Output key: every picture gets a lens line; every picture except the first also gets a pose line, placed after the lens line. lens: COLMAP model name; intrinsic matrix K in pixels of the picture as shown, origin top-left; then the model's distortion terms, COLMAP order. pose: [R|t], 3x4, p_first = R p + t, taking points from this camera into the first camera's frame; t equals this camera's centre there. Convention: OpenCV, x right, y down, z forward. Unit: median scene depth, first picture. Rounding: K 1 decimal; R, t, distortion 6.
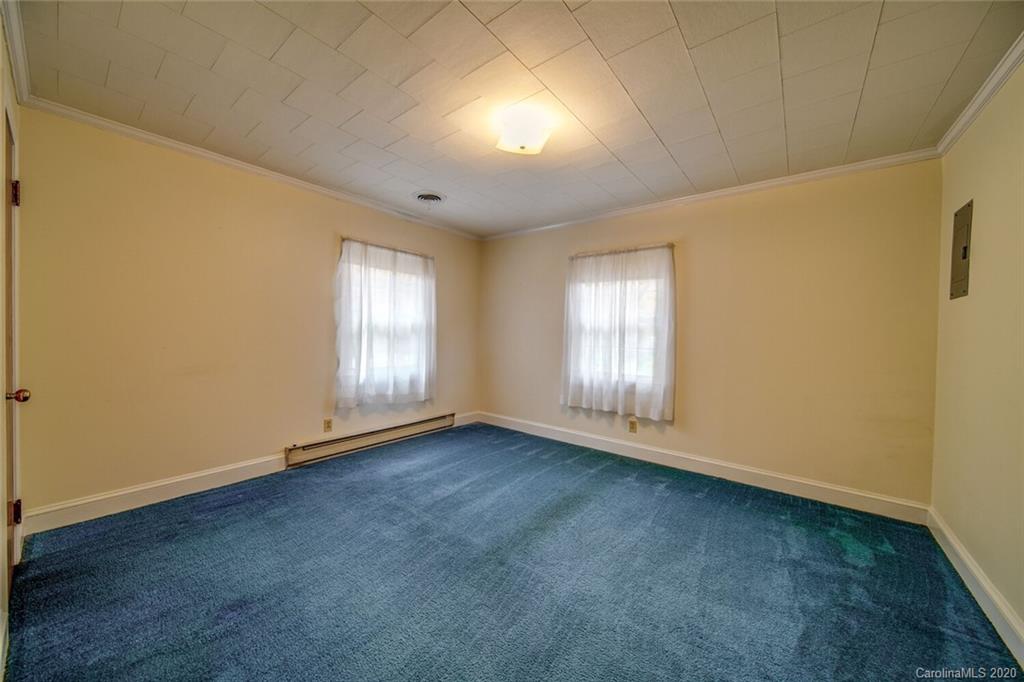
lens RADIAL K [[358.4, 0, 509.3], [0, 358.4, 340.3], [0, 0, 1]] dist [-0.002762, -0.000167]
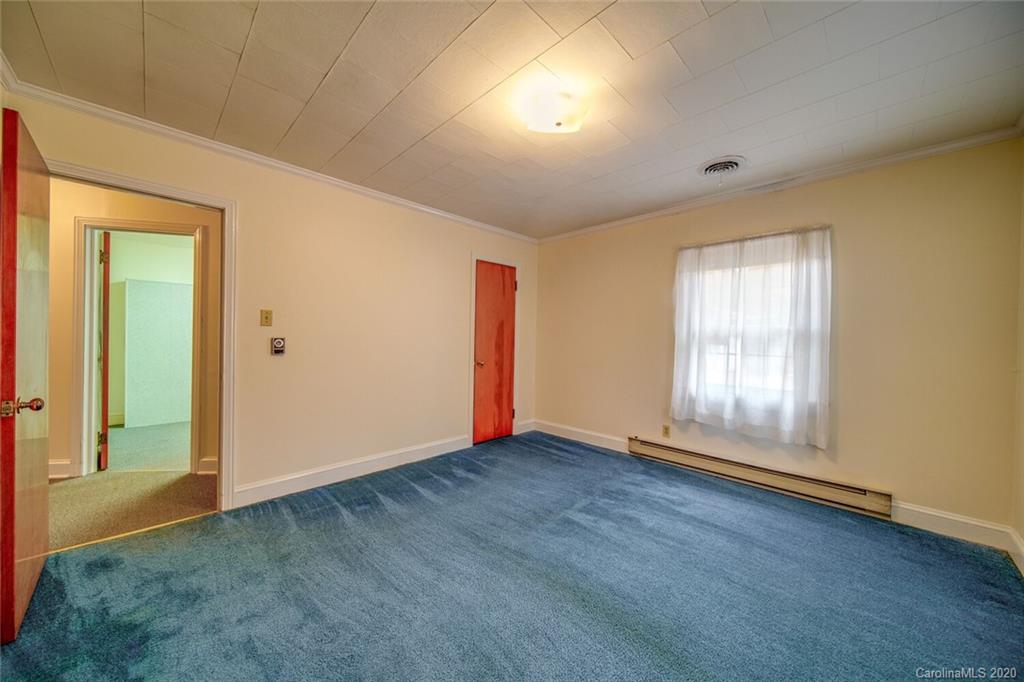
lens RADIAL K [[358.4, 0, 509.3], [0, 358.4, 340.3], [0, 0, 1]] dist [-0.002762, -0.000167]
pose [[-0.101157, -0.014749, -0.994761, 0.543867], [-0.038620, 0.999195, -0.010888, 0.000624], [0.994121, 0.037317, -0.101645, 0.590446]]
